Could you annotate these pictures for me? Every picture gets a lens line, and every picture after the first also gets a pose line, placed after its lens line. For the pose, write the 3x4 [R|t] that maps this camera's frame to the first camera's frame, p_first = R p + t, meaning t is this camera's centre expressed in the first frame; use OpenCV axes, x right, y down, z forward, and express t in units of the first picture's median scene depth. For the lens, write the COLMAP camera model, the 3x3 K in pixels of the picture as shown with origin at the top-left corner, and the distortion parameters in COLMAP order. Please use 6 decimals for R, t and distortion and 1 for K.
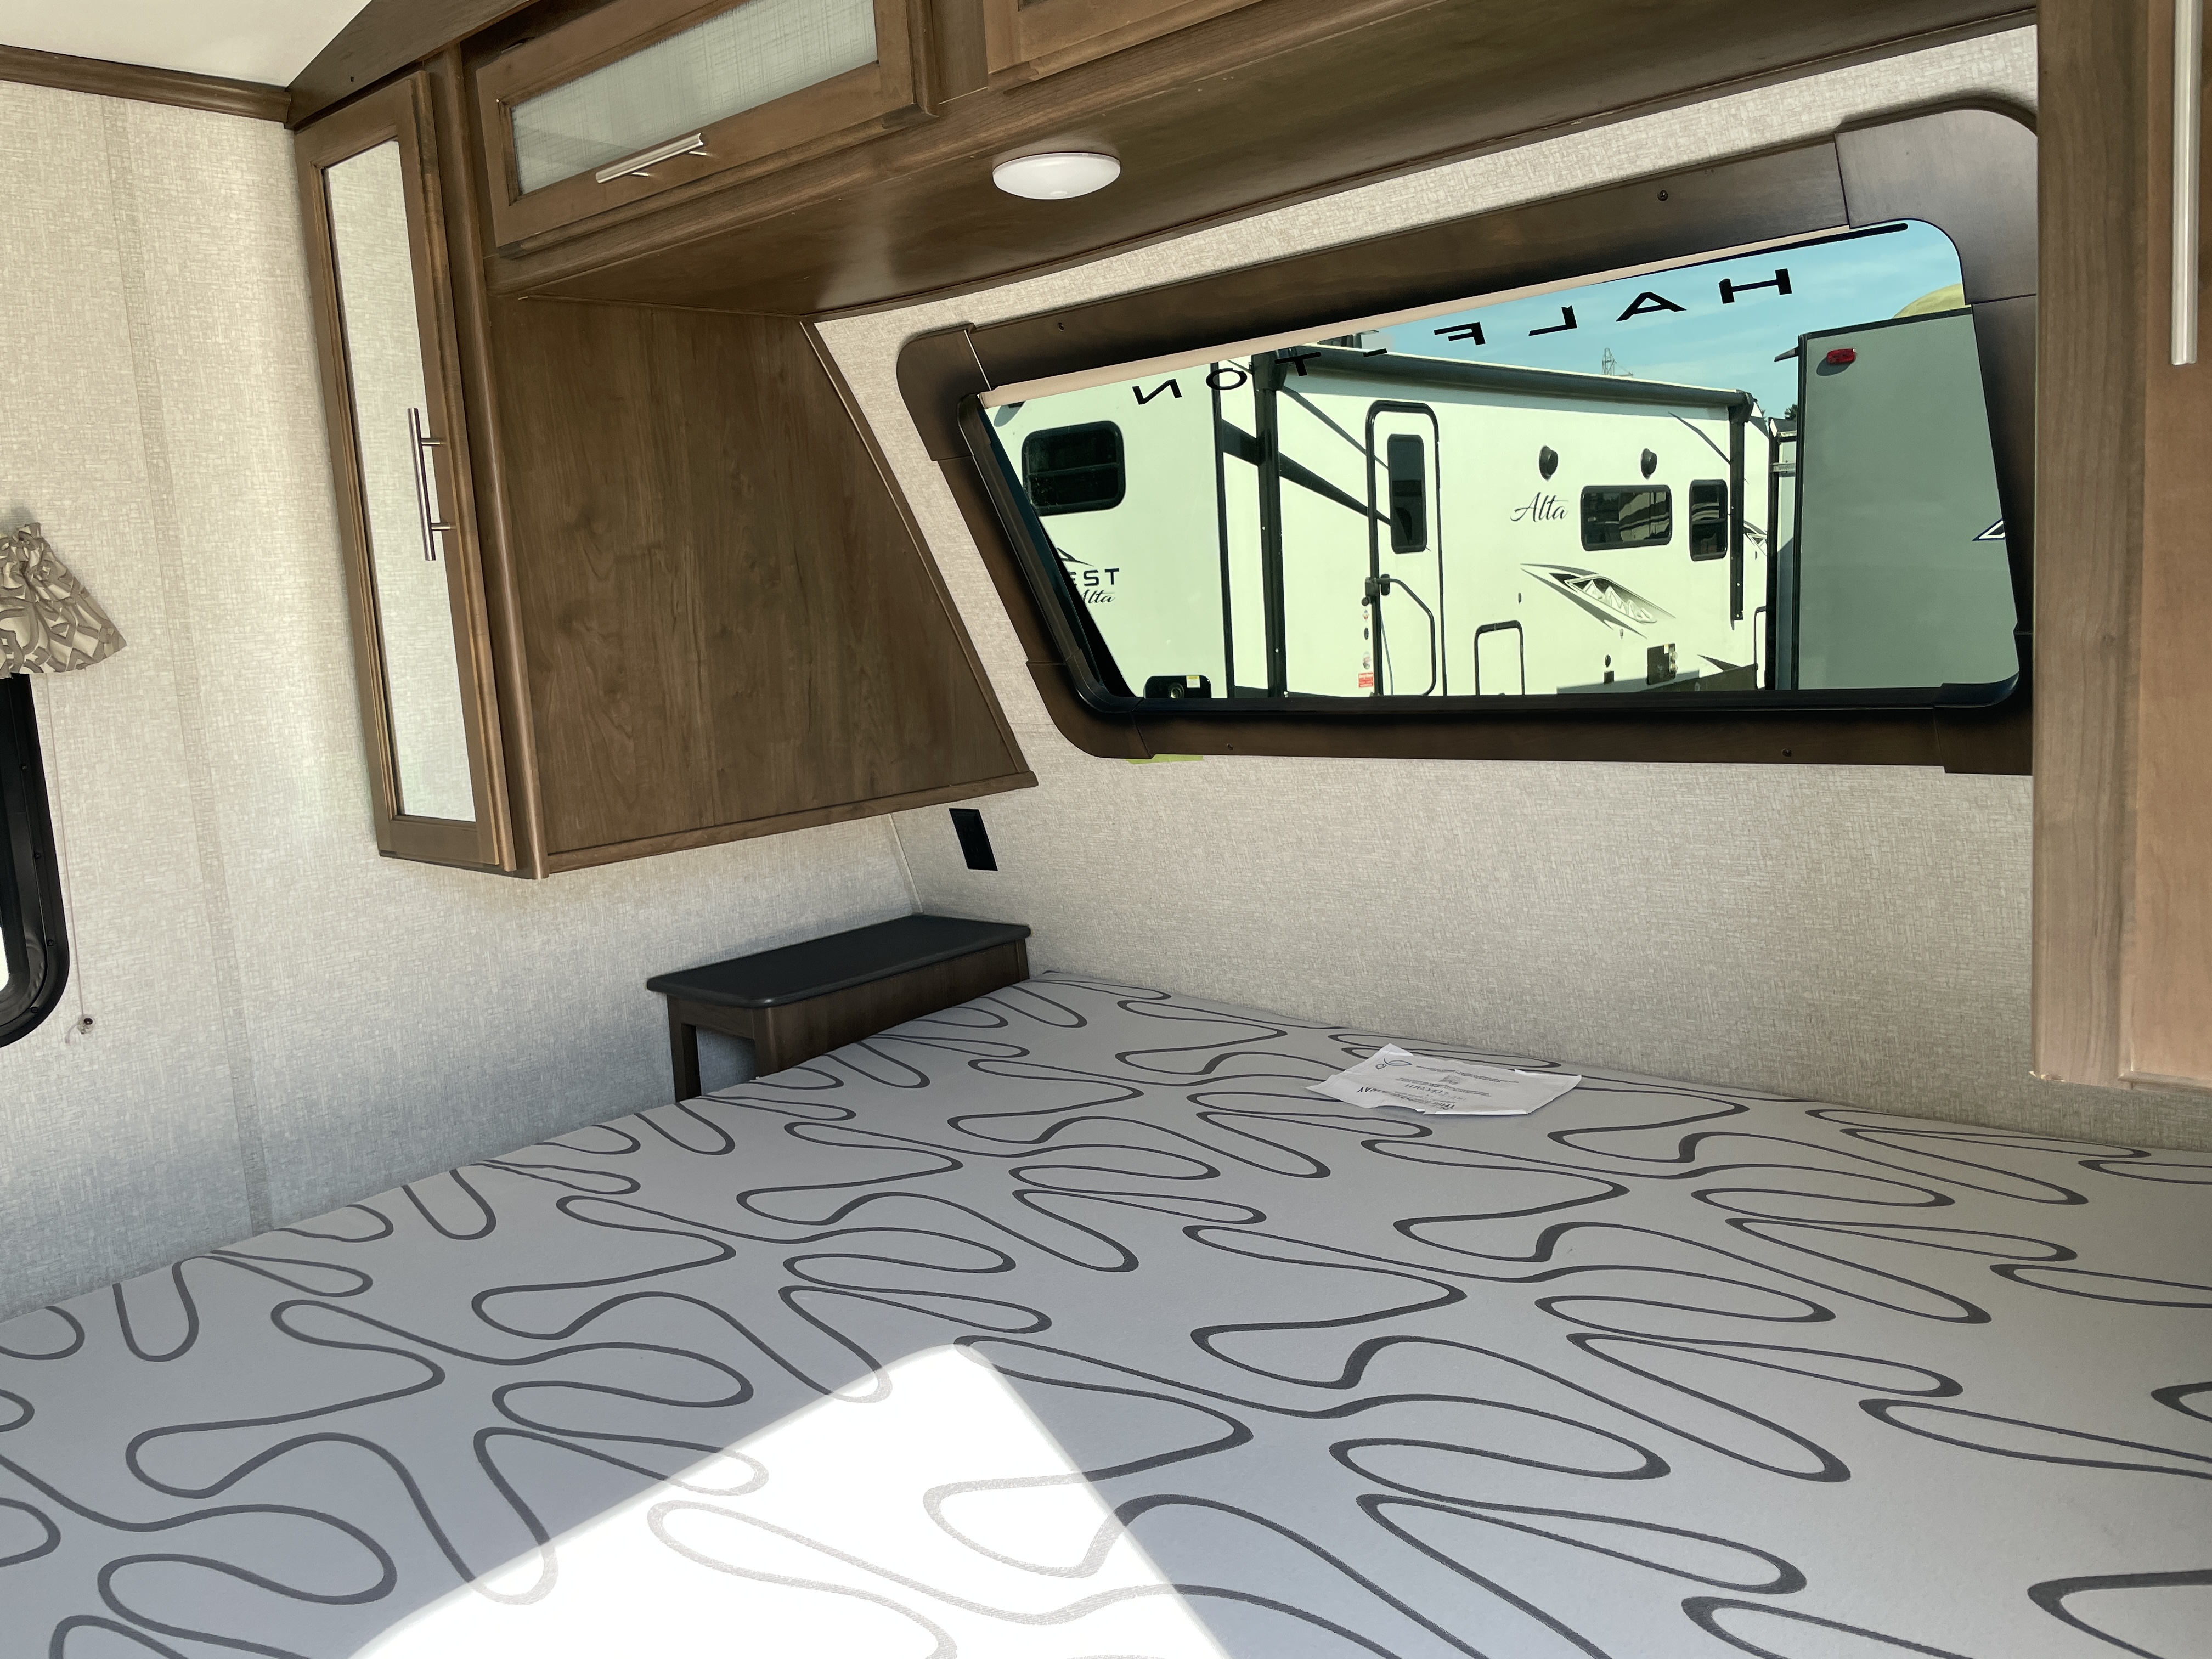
lens RADIAL K [[1683.0, 0, 1111.3], [0, 1683.0, 818.3], [0, 0, 1]] dist [0.081371, -0.117679]
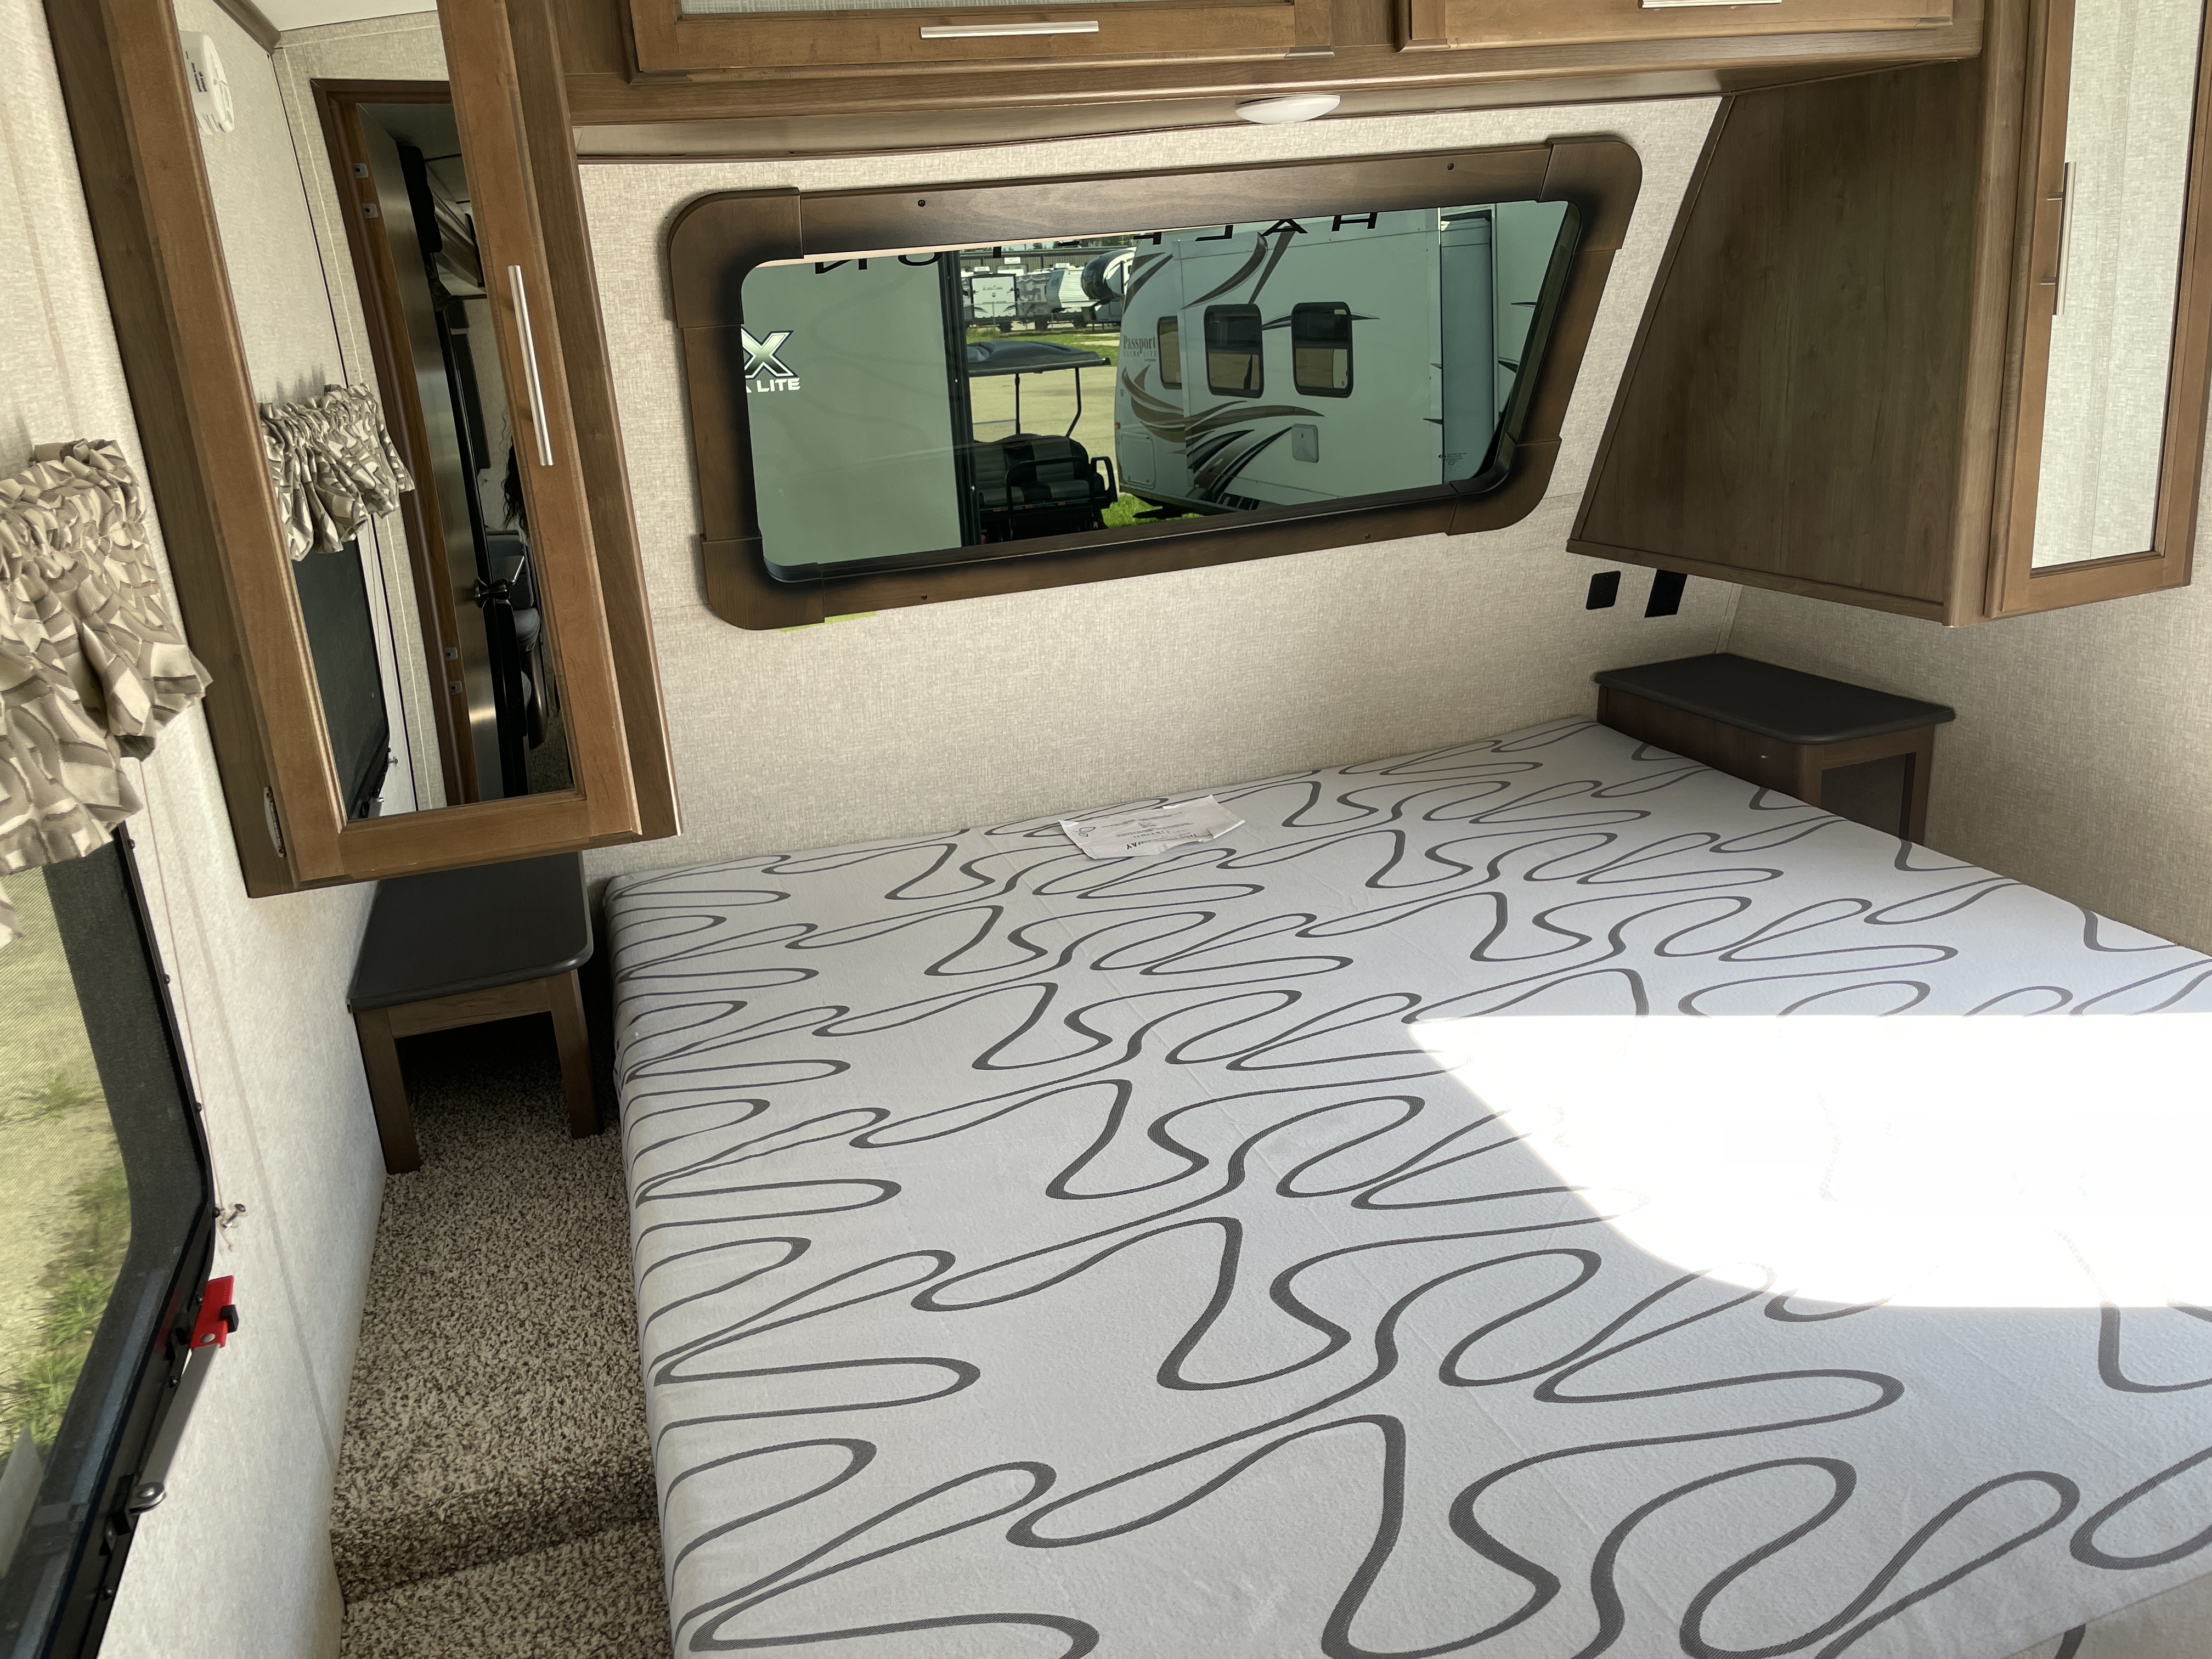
lens RADIAL K [[1683.0, 0, 1111.3], [0, 1683.0, 818.3], [0, 0, 1]] dist [0.081371, -0.117679]
pose [[0.503371, -0.233914, 0.831806, -1.003319], [0.163193, 0.971072, 0.174320, -0.090857], [-0.848520, 0.047997, 0.526983, 0.388403]]
